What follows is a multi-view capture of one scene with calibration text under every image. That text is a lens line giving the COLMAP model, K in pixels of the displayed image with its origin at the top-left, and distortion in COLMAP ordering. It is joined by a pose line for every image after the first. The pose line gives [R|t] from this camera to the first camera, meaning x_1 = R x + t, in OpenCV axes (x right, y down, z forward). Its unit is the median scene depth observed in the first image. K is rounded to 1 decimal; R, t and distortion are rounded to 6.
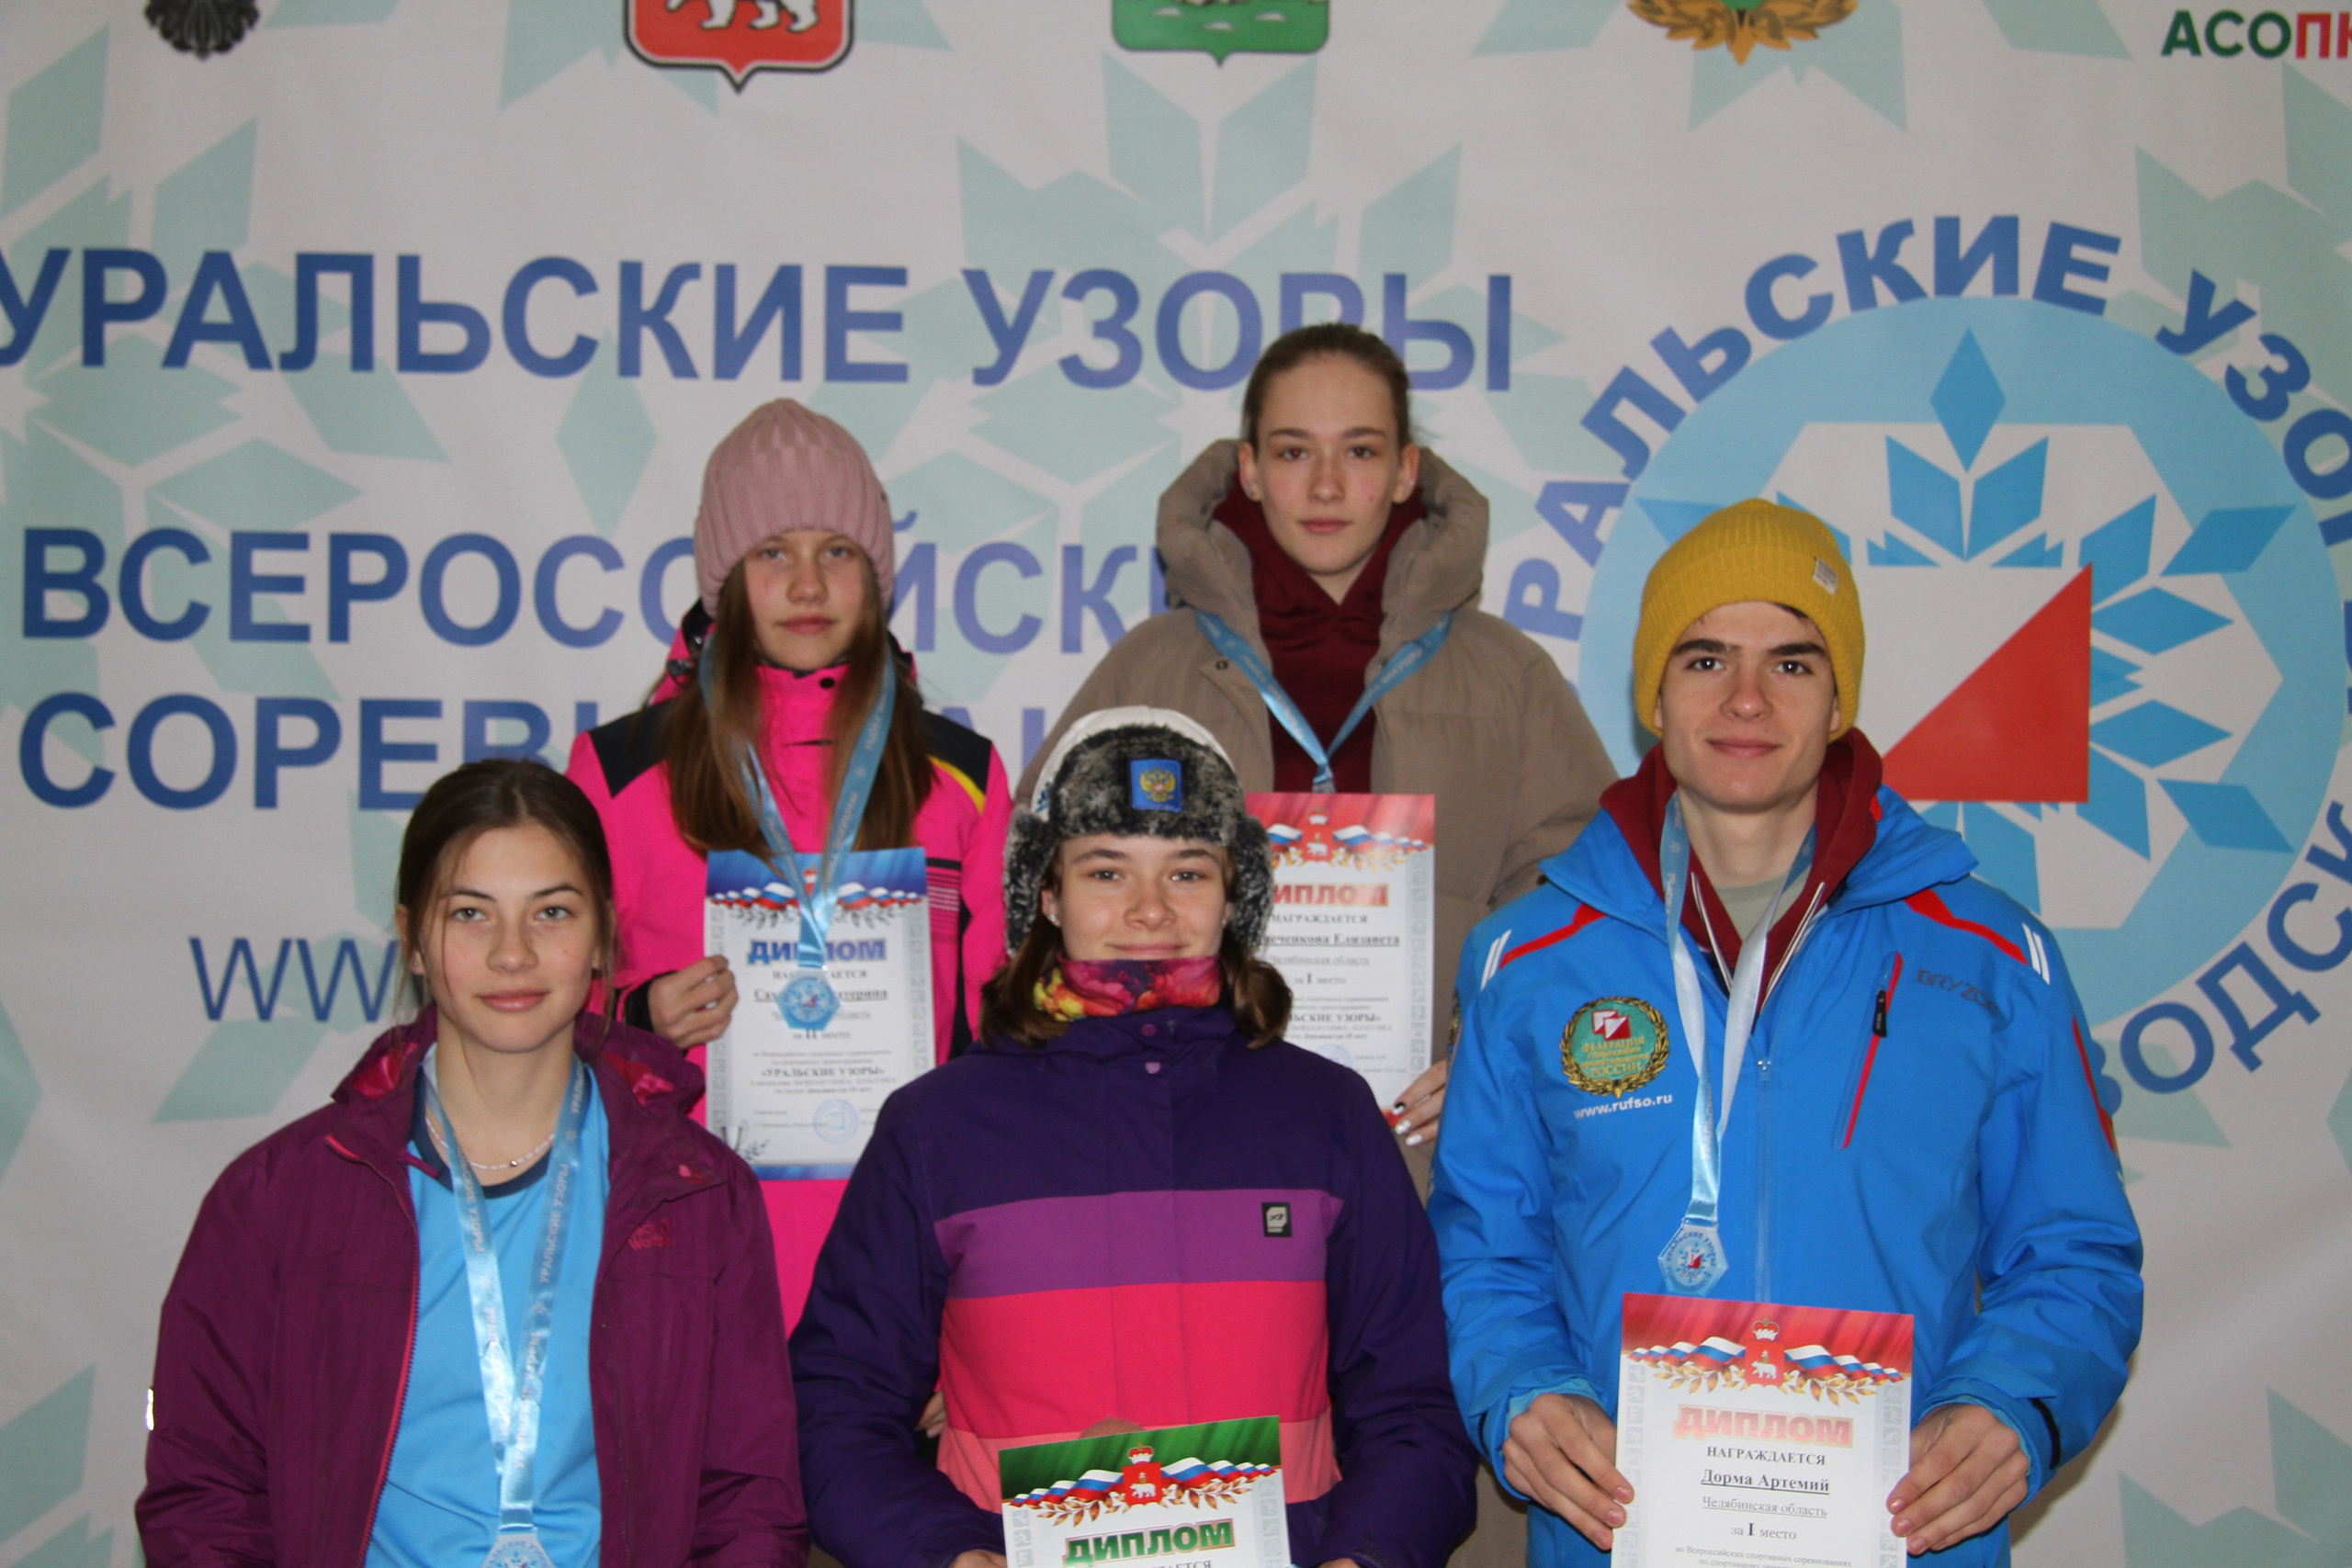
lens RADIAL K [[3493.4, 0, 1168.4], [0, 3493.4, 792.2], [0, 0, 1]] dist [0.085645, 0.408558]
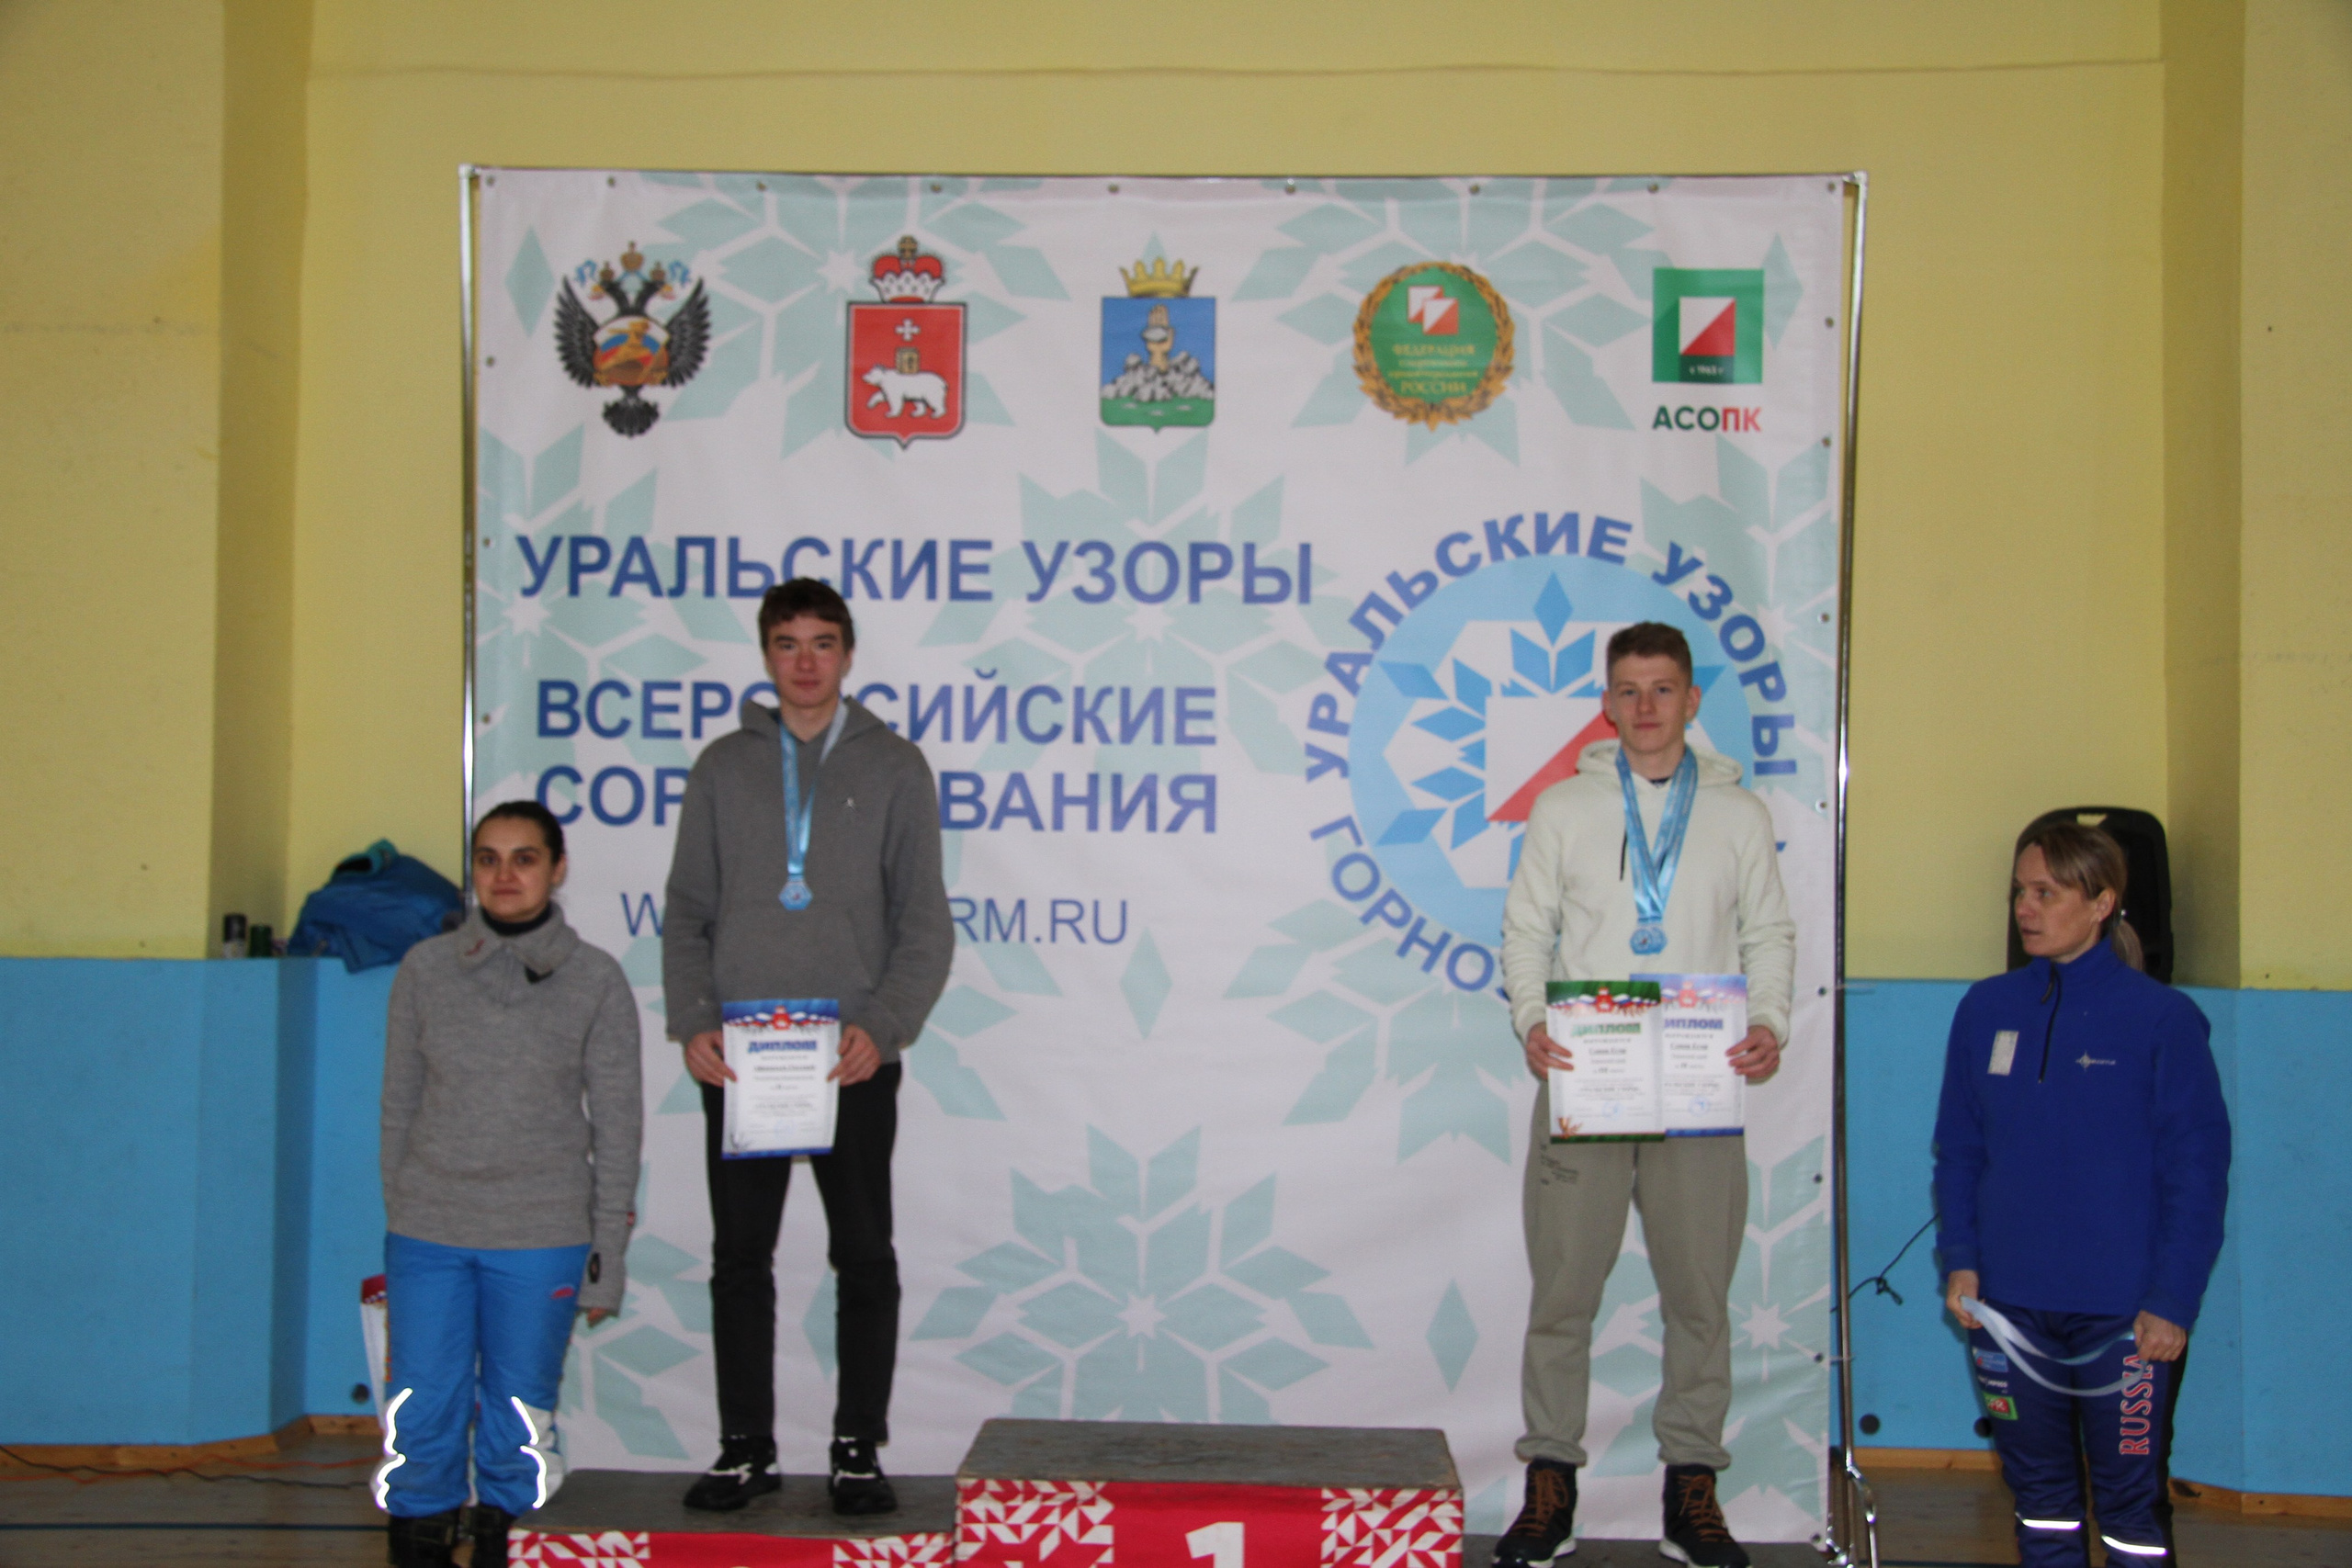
lens RADIAL K [[2679.5, 0, 1177.5], [0, 2679.5, 788.5], [0, 0, 1]] dist [-0.012201, 0.226102]
pose [[0.999018, -0.000497, -0.044299, 0.089866], [0.000464, 1.000000, -0.000756, -0.014359], [0.044300, 0.000735, 0.999018, -0.444761]]
